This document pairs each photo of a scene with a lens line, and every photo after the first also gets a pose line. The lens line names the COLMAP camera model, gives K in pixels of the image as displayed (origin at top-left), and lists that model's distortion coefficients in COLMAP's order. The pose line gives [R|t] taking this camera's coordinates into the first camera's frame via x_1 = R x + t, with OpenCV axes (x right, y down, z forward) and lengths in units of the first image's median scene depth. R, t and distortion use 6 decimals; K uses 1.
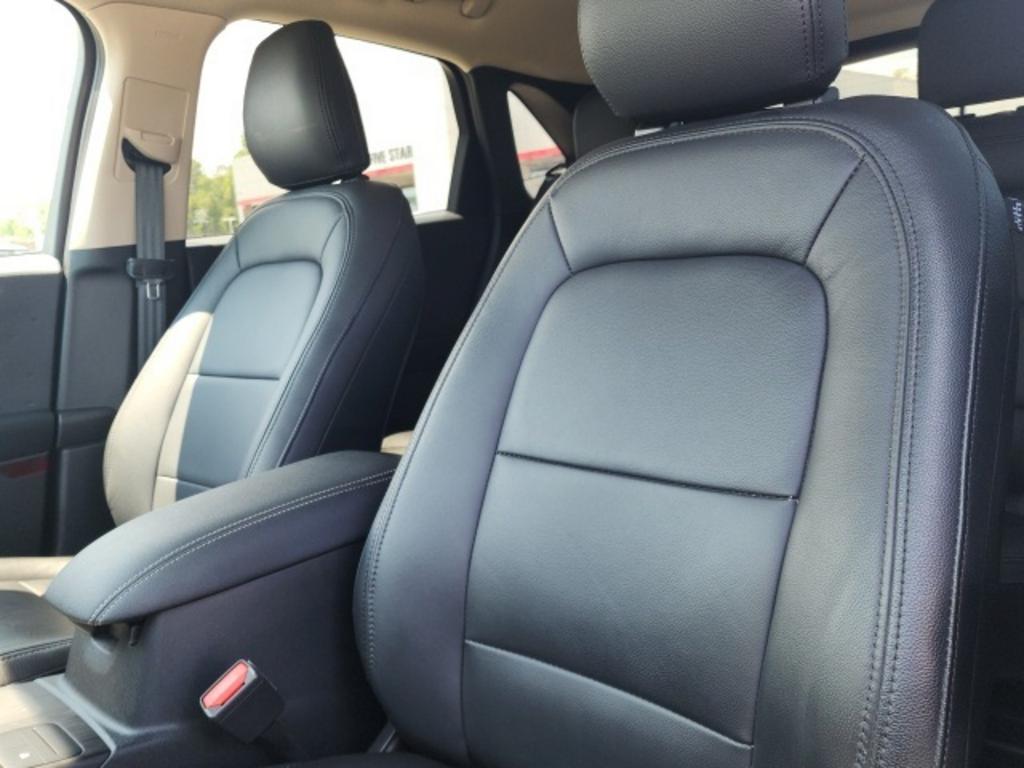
lens RADIAL K [[850.1, 0, 506.2], [0, 850.1, 384.1], [0, 0, 1]] dist [0.003695, -0.002945]
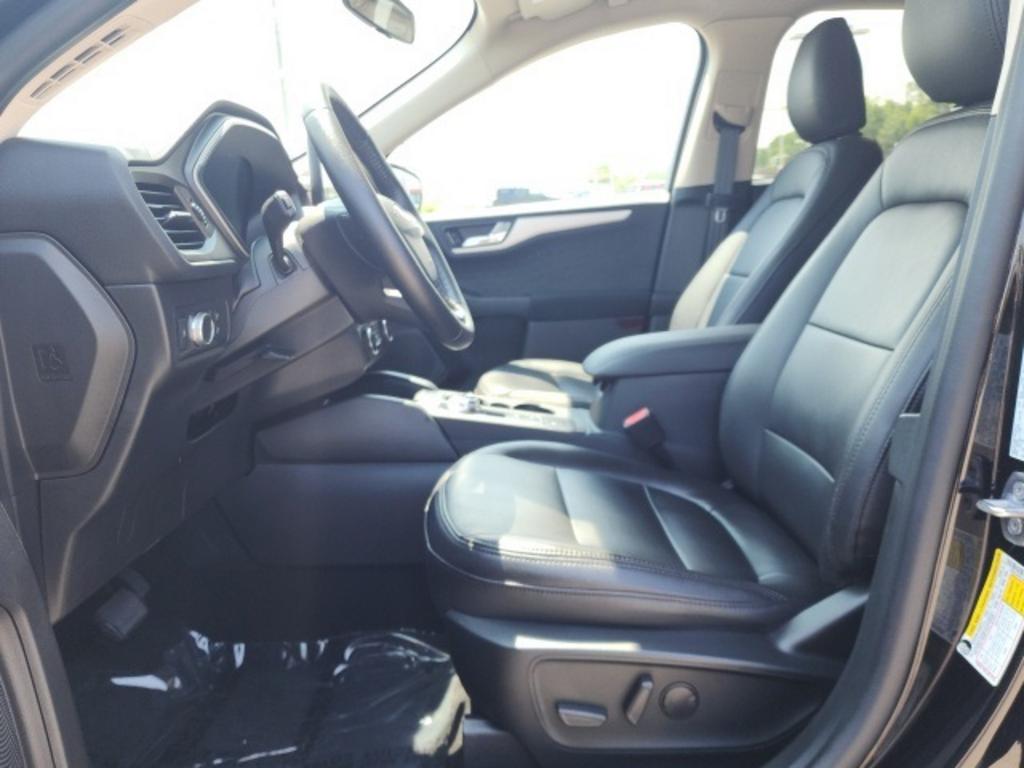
lens RADIAL K [[850.1, 0, 506.2], [0, 850.1, 384.1], [0, 0, 1]] dist [0.003695, -0.002945]
pose [[0.687634, 0.172293, -0.705319, 0.424087], [-0.114639, 0.985015, 0.128853, 0.030588], [0.716950, -0.007747, 0.697082, -0.297104]]
